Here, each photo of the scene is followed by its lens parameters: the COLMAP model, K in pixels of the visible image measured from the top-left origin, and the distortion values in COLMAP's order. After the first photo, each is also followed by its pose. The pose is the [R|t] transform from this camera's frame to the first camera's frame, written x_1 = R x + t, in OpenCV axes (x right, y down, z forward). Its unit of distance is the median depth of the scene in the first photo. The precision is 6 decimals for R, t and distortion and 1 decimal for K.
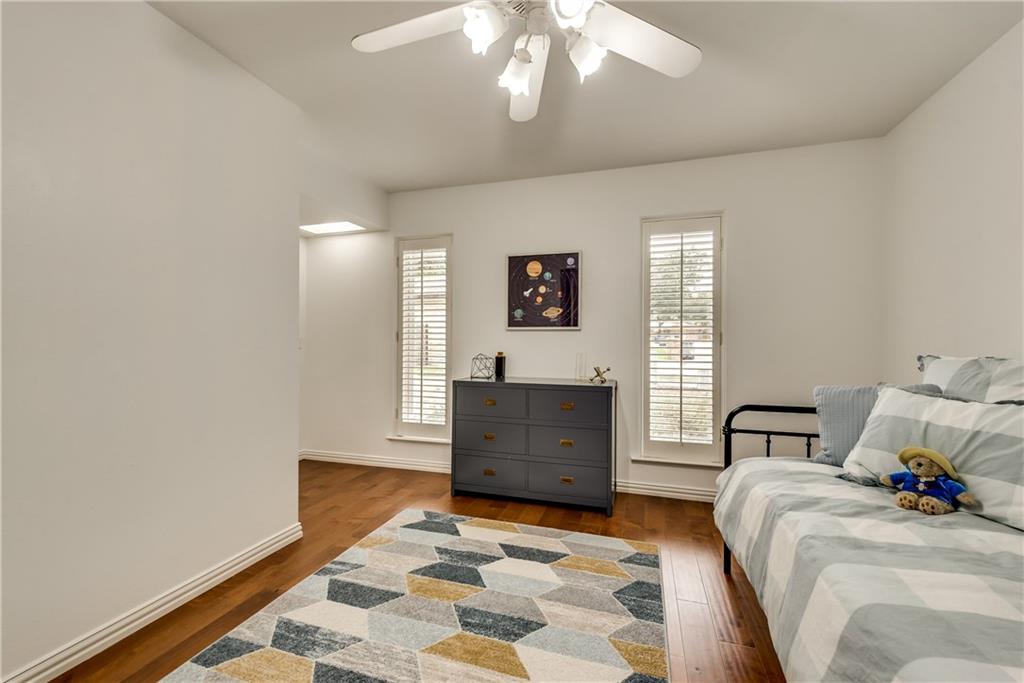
lens RADIAL K [[412.8, 0, 511.8], [0, 412.8, 337.1], [0, 0, 1]] dist [0.000670, -0.000323]
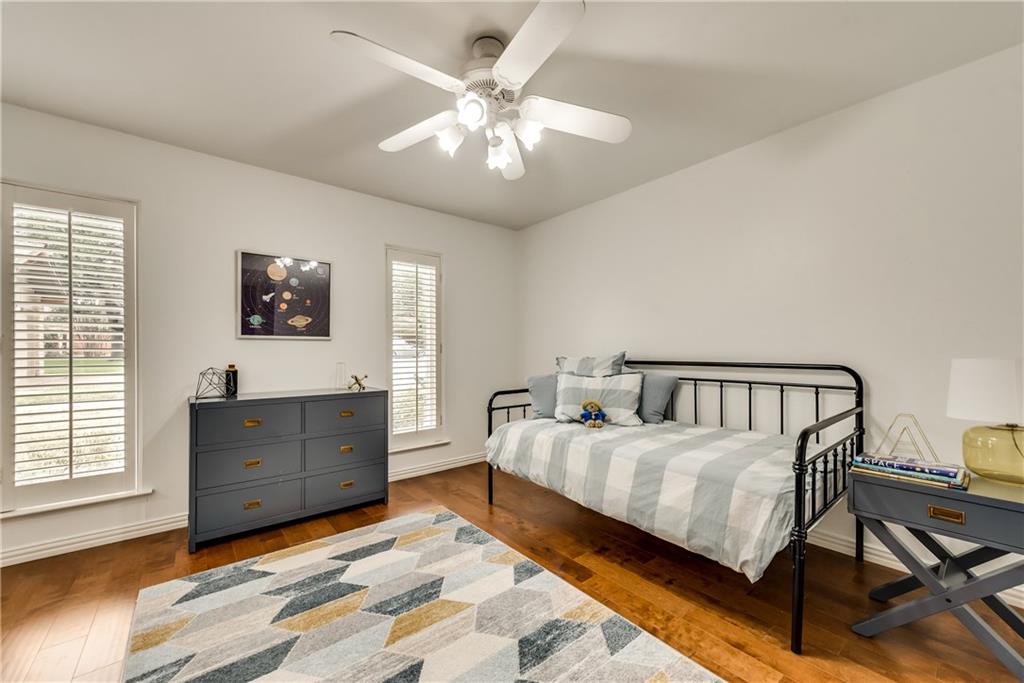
lens RADIAL K [[400.7, 0, 517.4], [0, 400.7, 346.4], [0, 0, 1]] dist [0.003080, 0.000118]
pose [[0.543701, 0.003935, 0.839270, -0.487884], [-0.004443, 0.999988, -0.001811, -0.002223], [-0.839267, -0.002745, 0.543712, 0.089781]]
